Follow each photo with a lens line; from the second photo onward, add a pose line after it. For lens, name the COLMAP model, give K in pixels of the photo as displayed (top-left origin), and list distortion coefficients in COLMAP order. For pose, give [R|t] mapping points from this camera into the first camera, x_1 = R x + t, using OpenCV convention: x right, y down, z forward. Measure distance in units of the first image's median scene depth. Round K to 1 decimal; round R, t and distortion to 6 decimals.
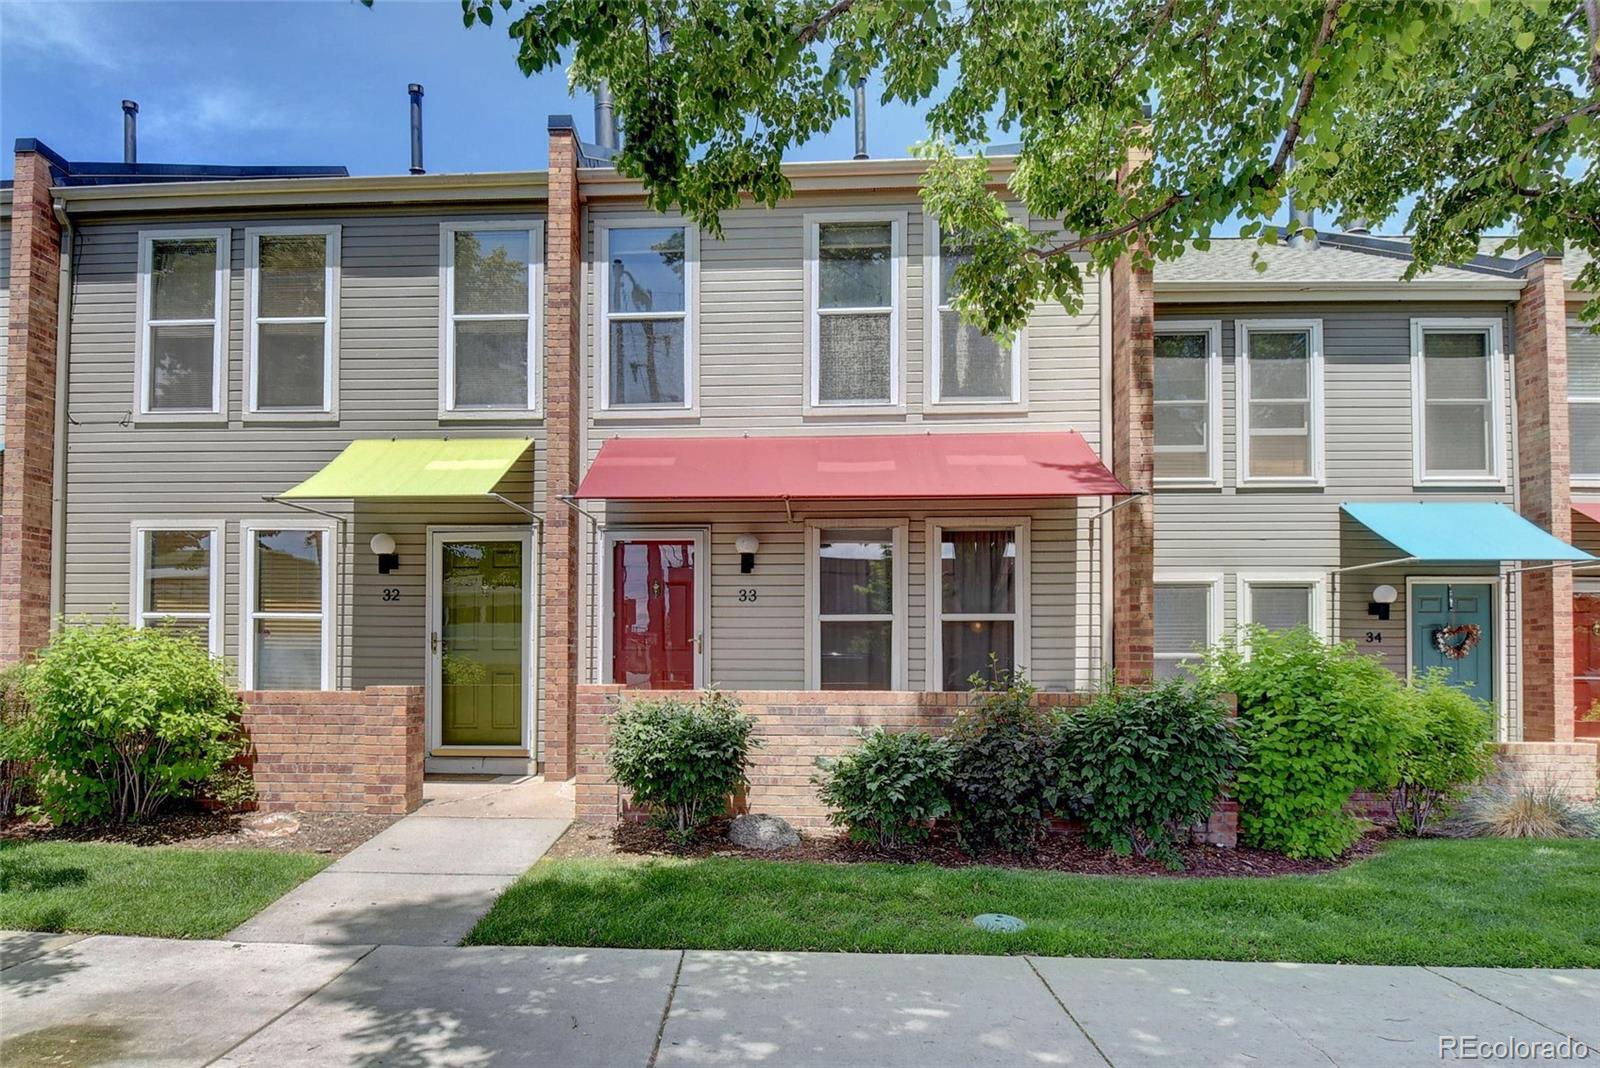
lens RADIAL K [[848.0, 0, 758.0], [0, 848.0, 655.3], [0, 0, 1]] dist [-0.006326, -0.006793]
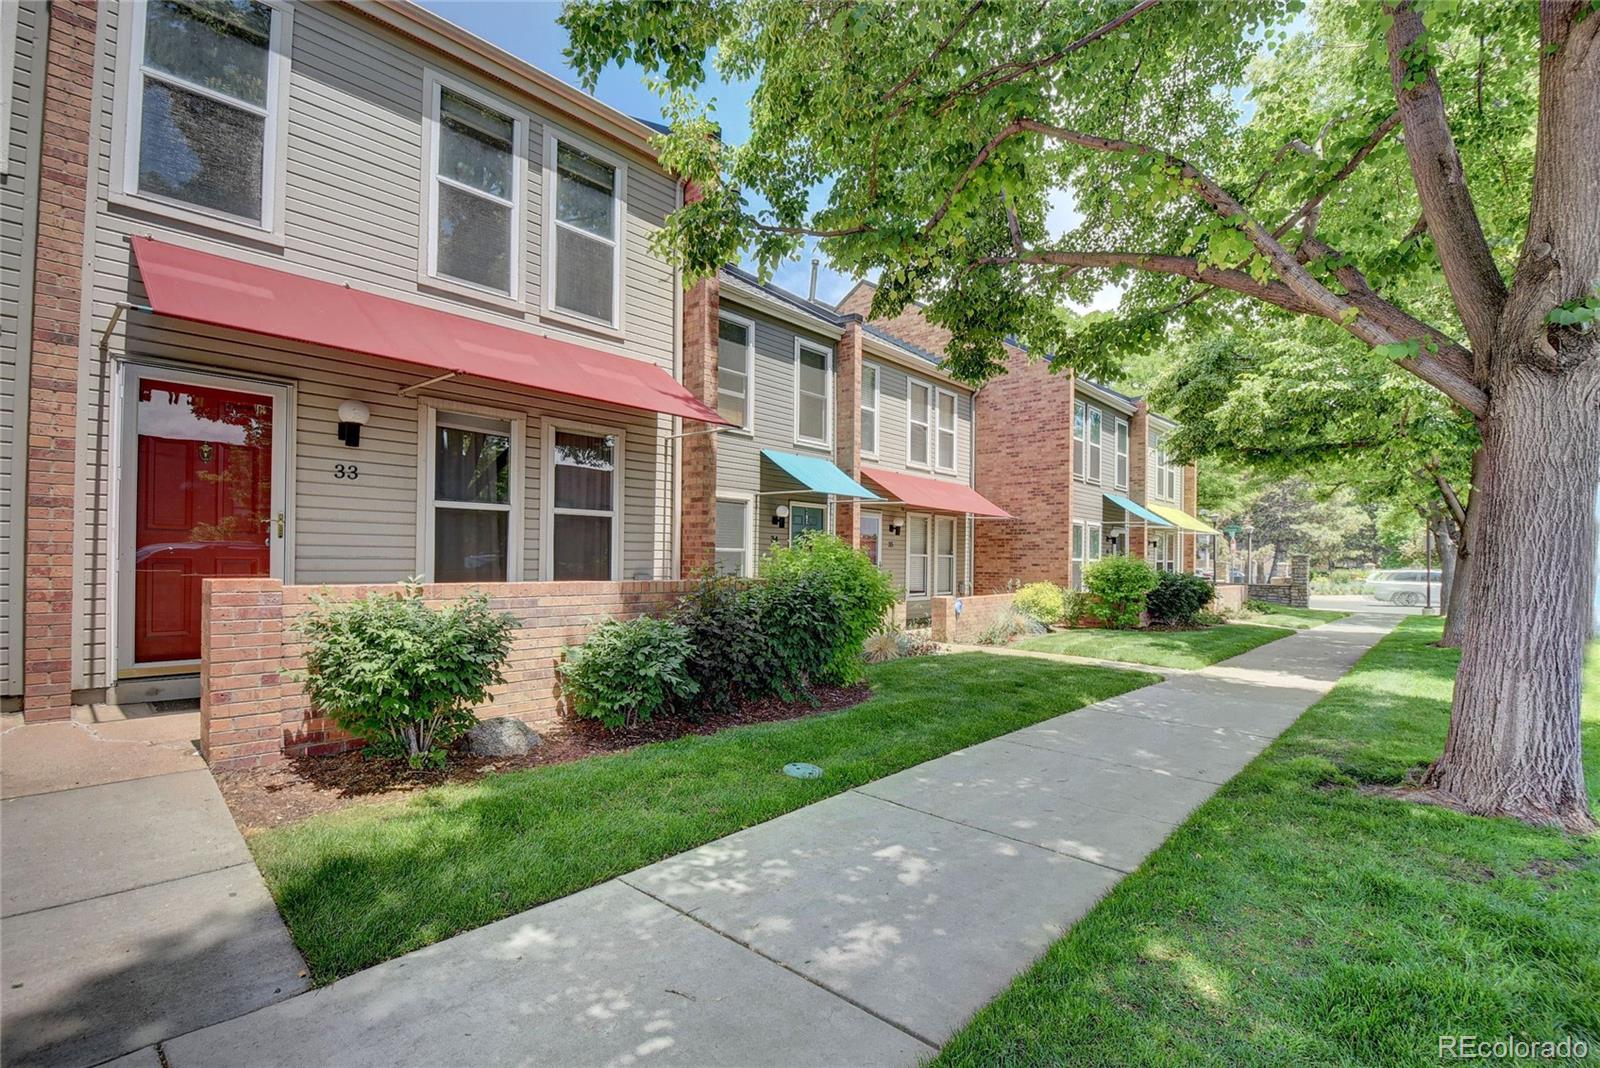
lens RADIAL K [[697.8, 0, 795.2], [0, 697.8, 555.6], [0, 0, 1]] dist [-0.012279, -0.006809]
pose [[0.637439, 0.009616, 0.770441, -0.262293], [-0.023638, 0.999696, 0.007080, -0.001152], [-0.770138, -0.022725, 0.637472, 0.194137]]
